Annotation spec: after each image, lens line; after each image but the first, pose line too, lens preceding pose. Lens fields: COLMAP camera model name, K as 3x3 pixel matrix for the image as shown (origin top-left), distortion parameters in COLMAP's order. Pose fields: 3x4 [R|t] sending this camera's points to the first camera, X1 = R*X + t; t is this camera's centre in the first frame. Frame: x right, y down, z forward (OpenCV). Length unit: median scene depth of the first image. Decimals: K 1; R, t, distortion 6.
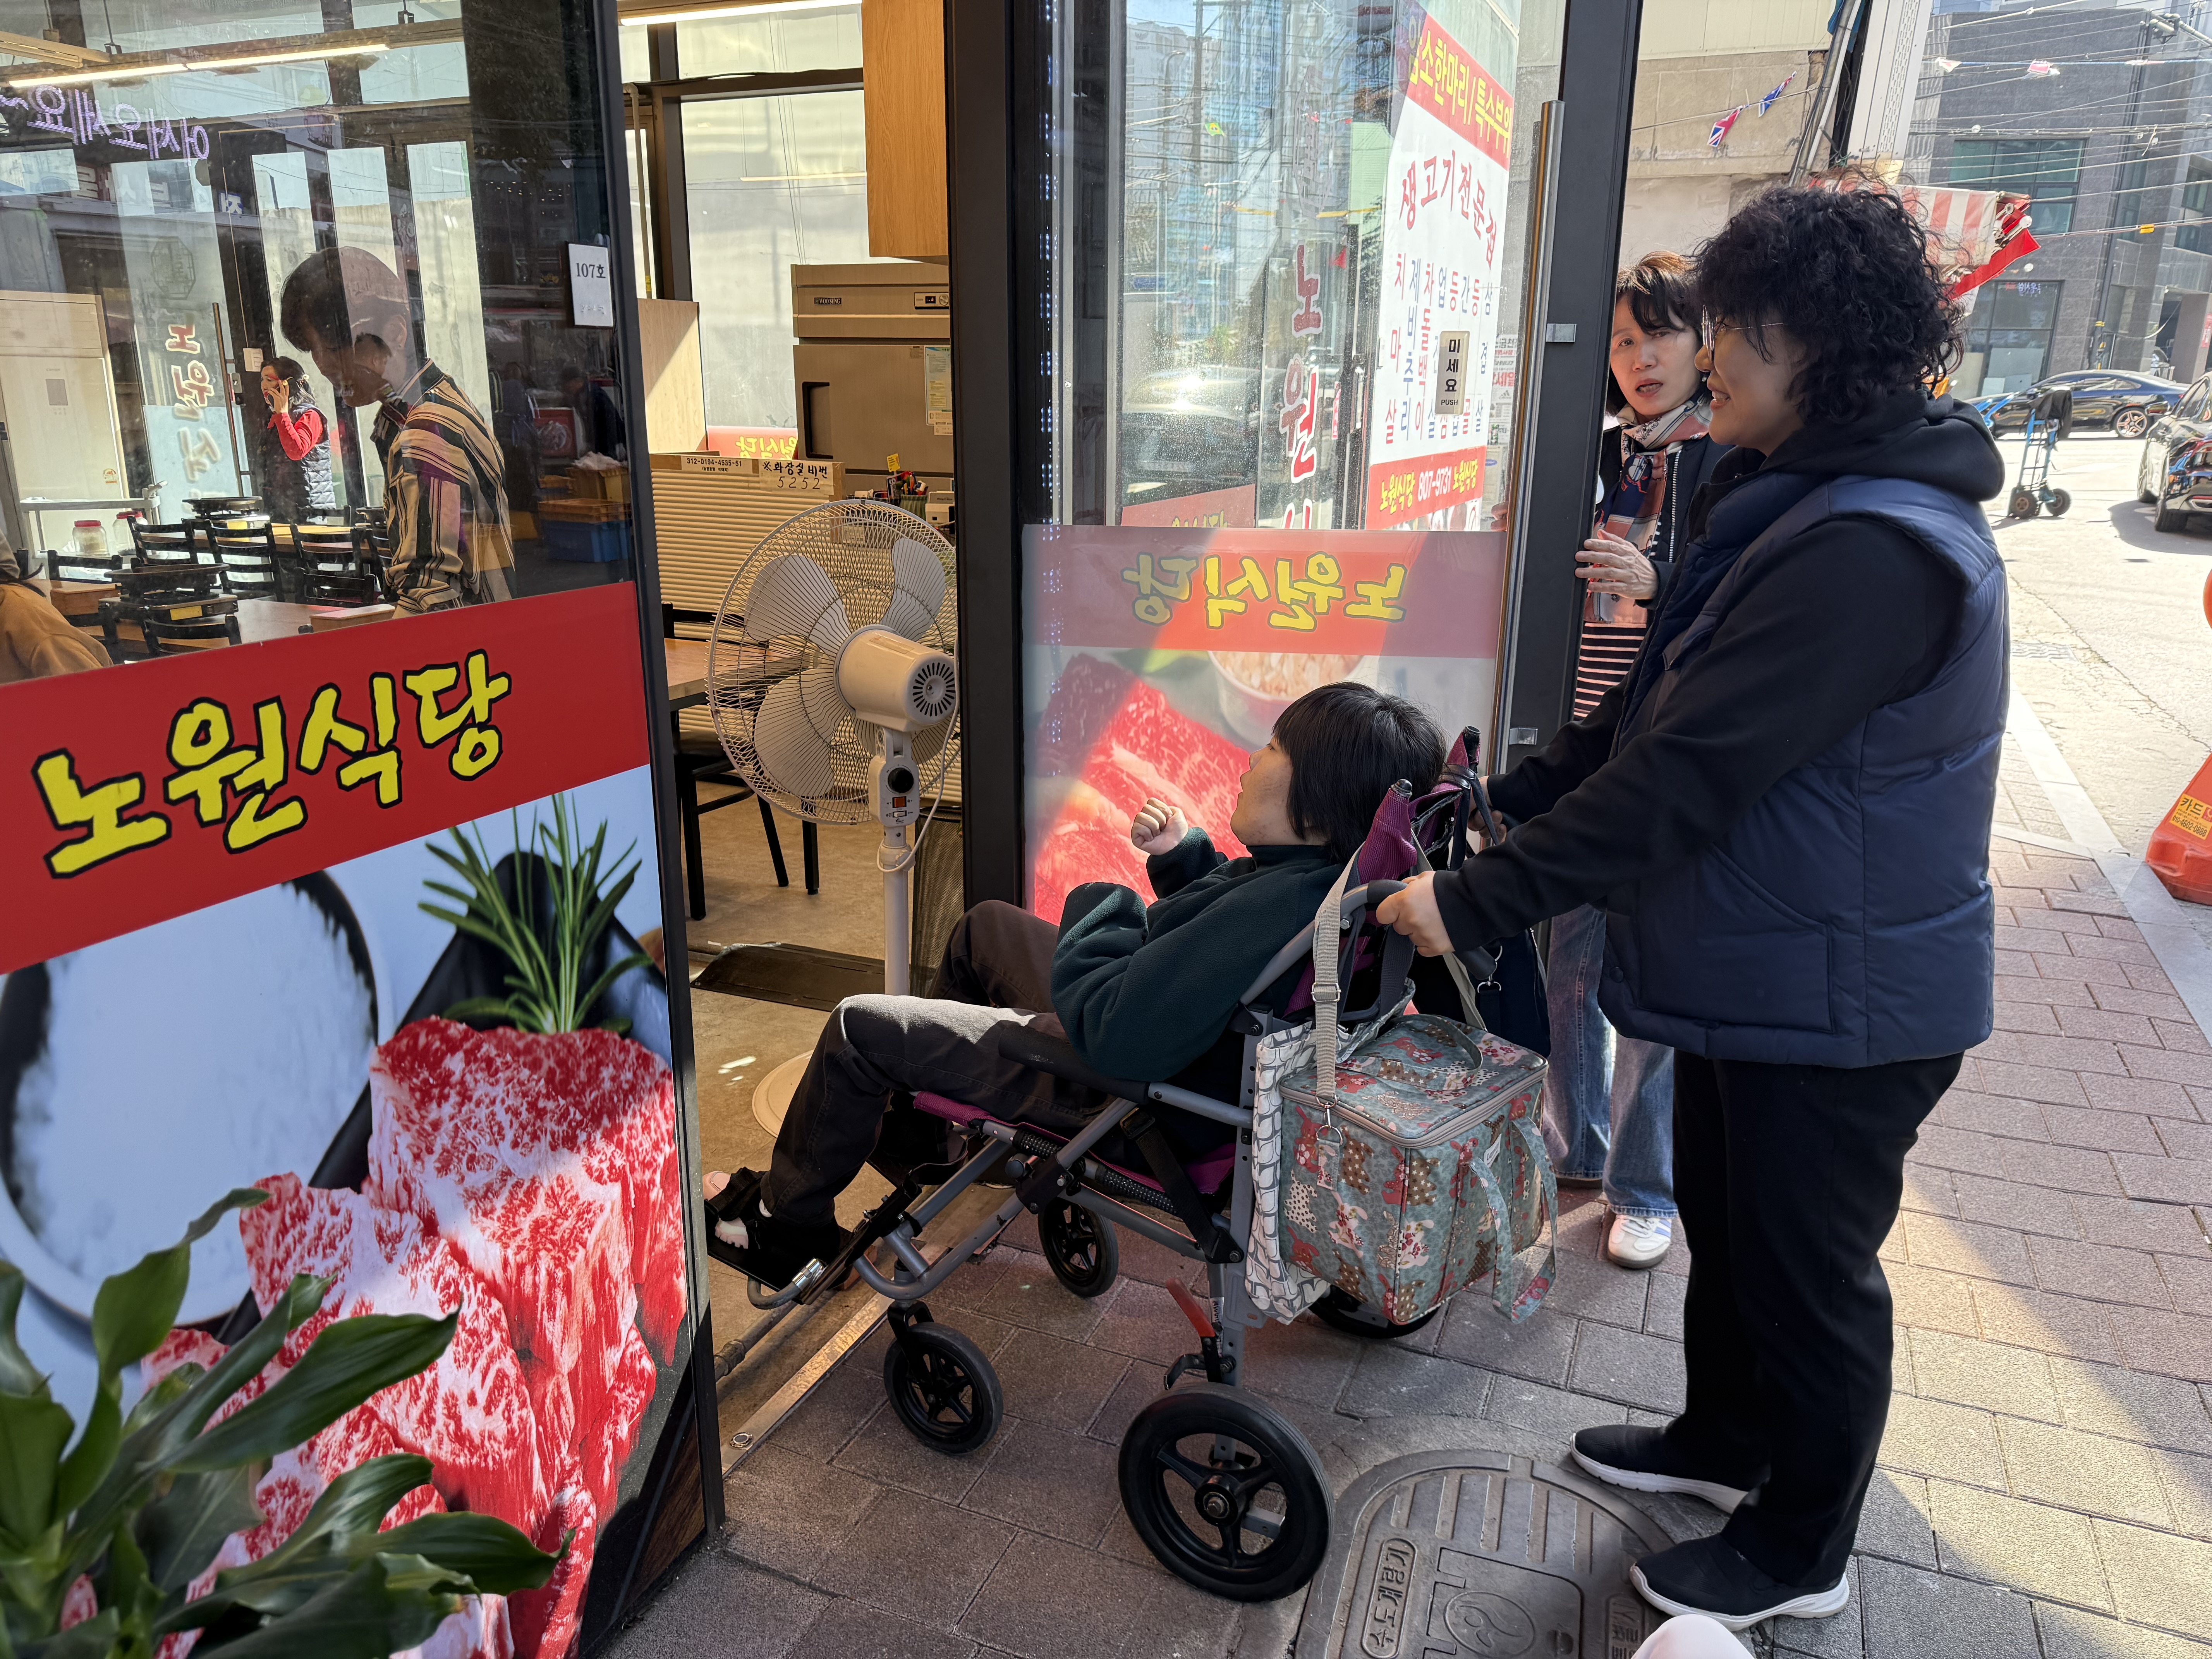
lens RADIAL K [[1553.6, 0, 1105.6], [0, 1553.6, 830.4], [0, 0, 1]] dist [0.005125, -0.000600]
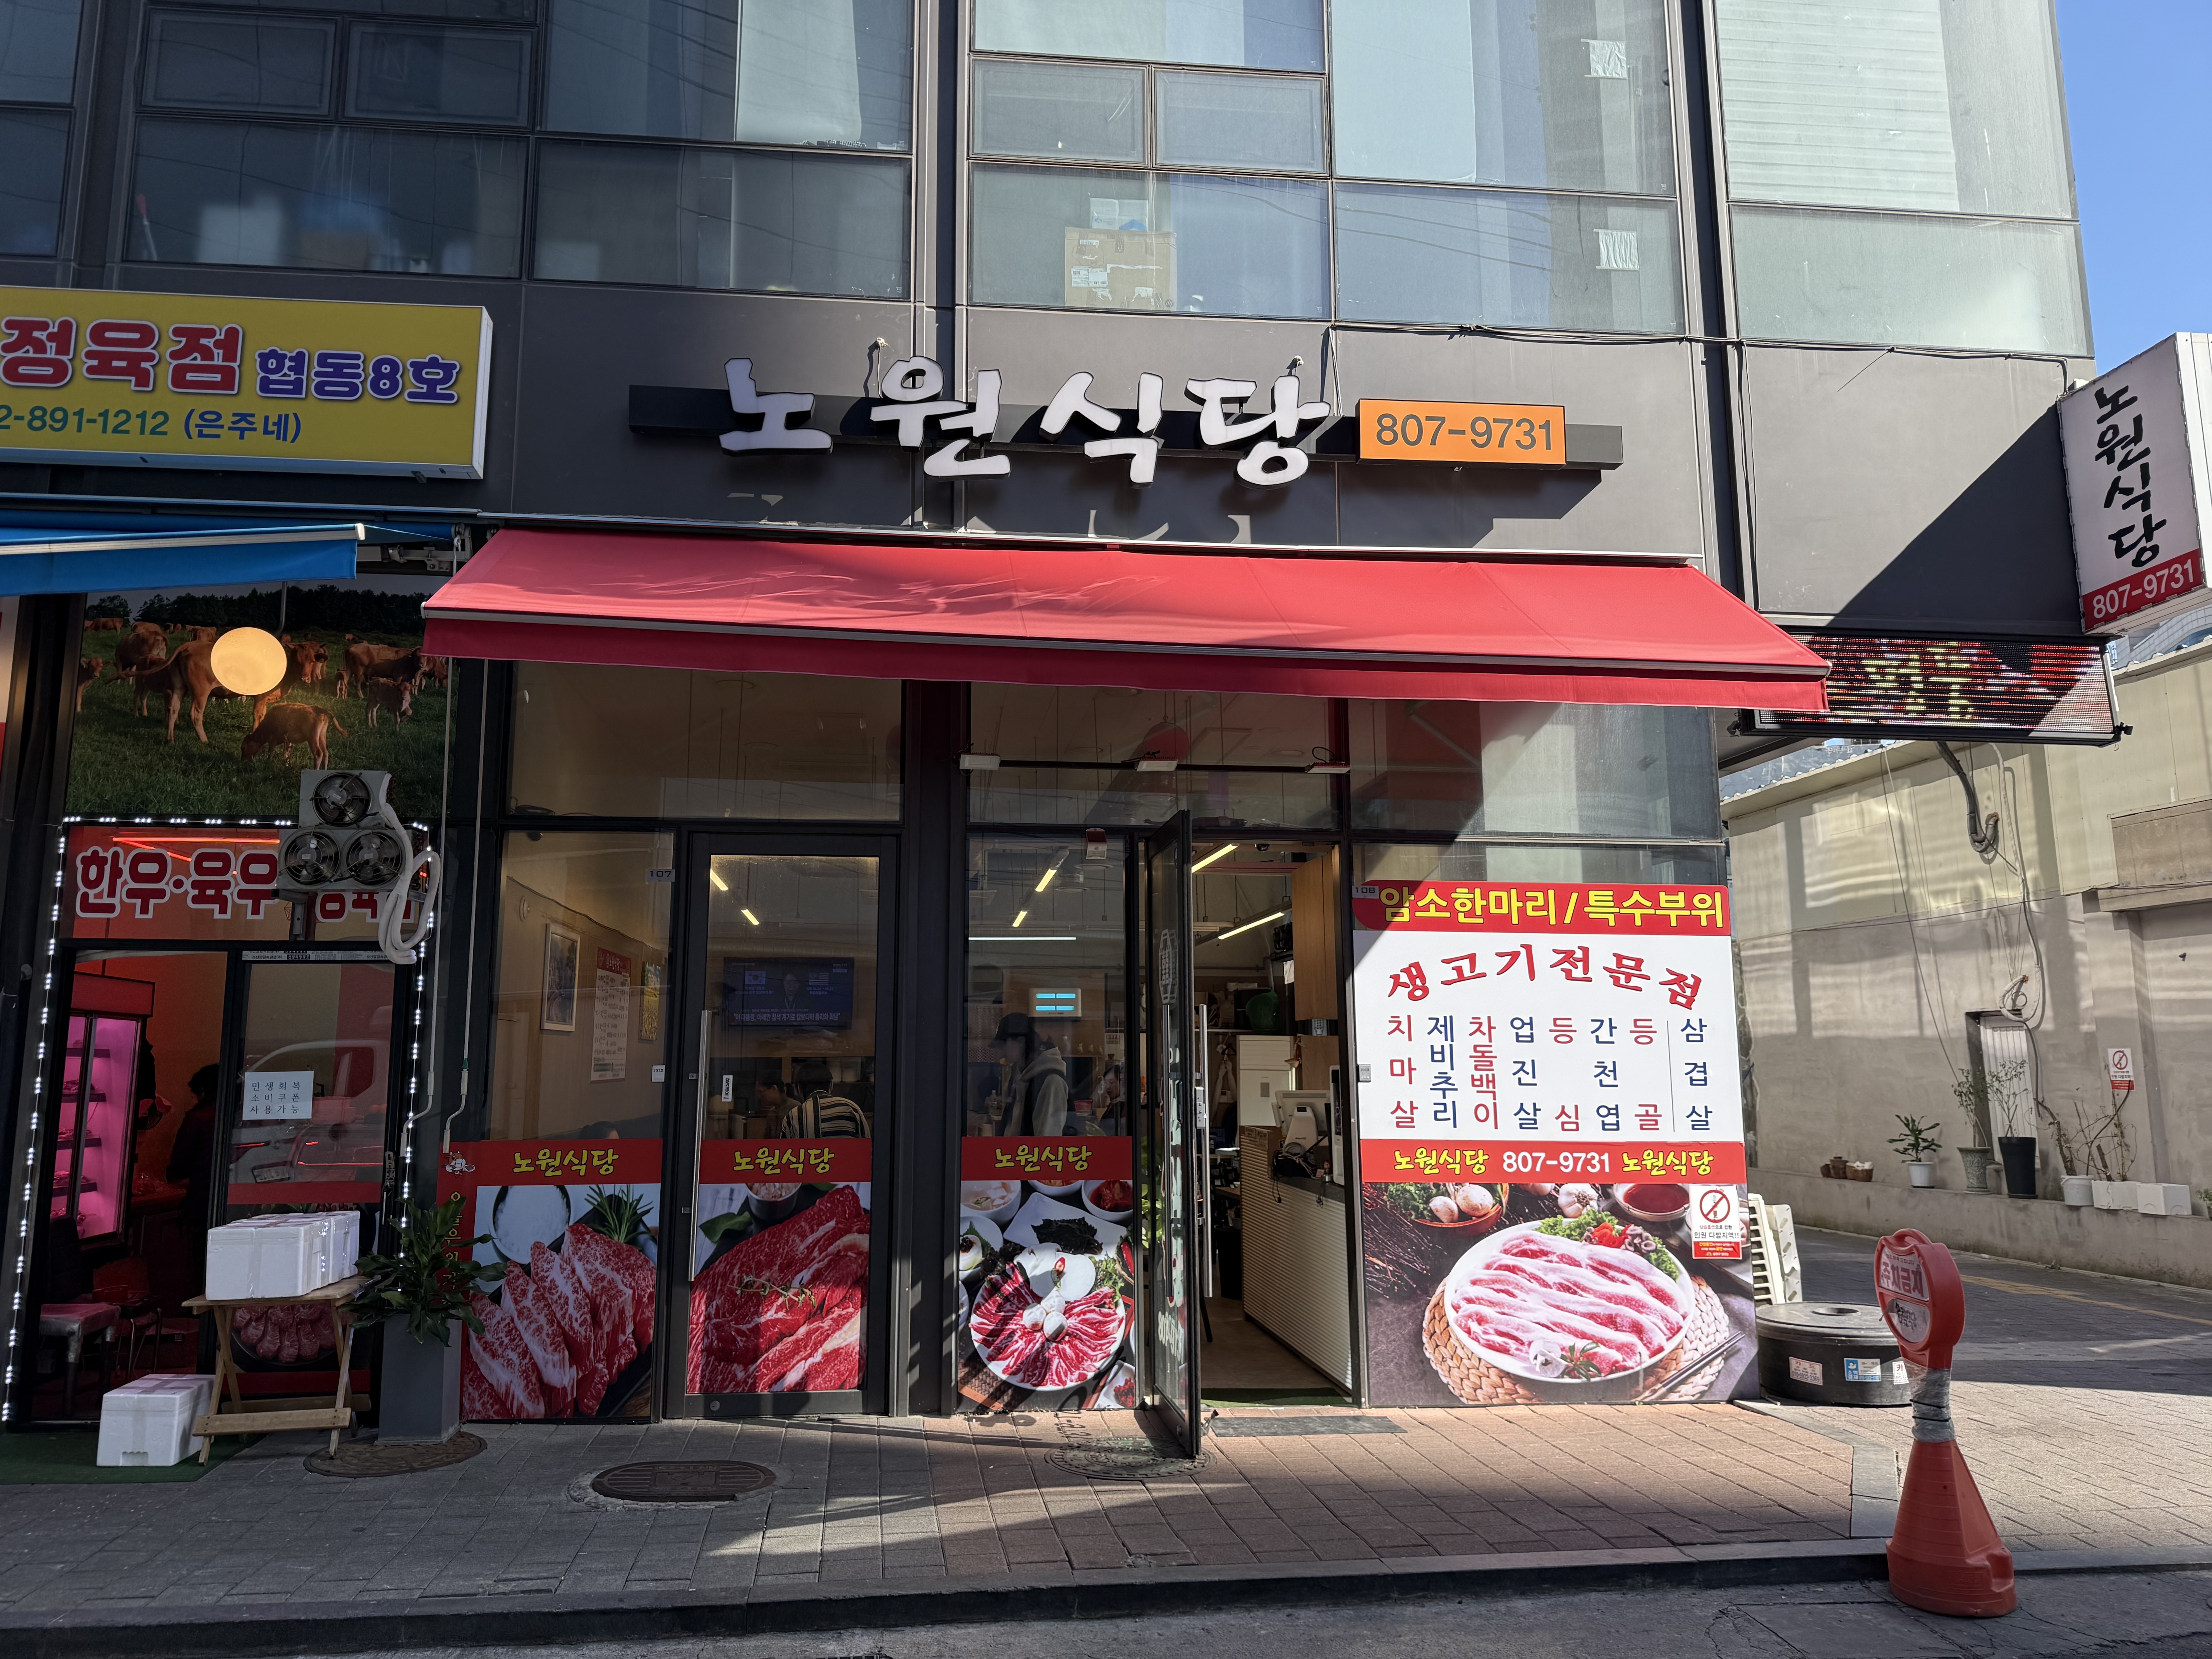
lens RADIAL K [[1553.6, 0, 1099.0], [0, 1553.6, 828.0], [0, 0, 1]] dist [0.005125, -0.000600]
pose [[0.502449, -0.145839, -0.852218, 4.273331], [-0.234365, 0.925796, -0.296606, 0.036391], [0.832237, 0.348759, 0.430986, -0.148142]]
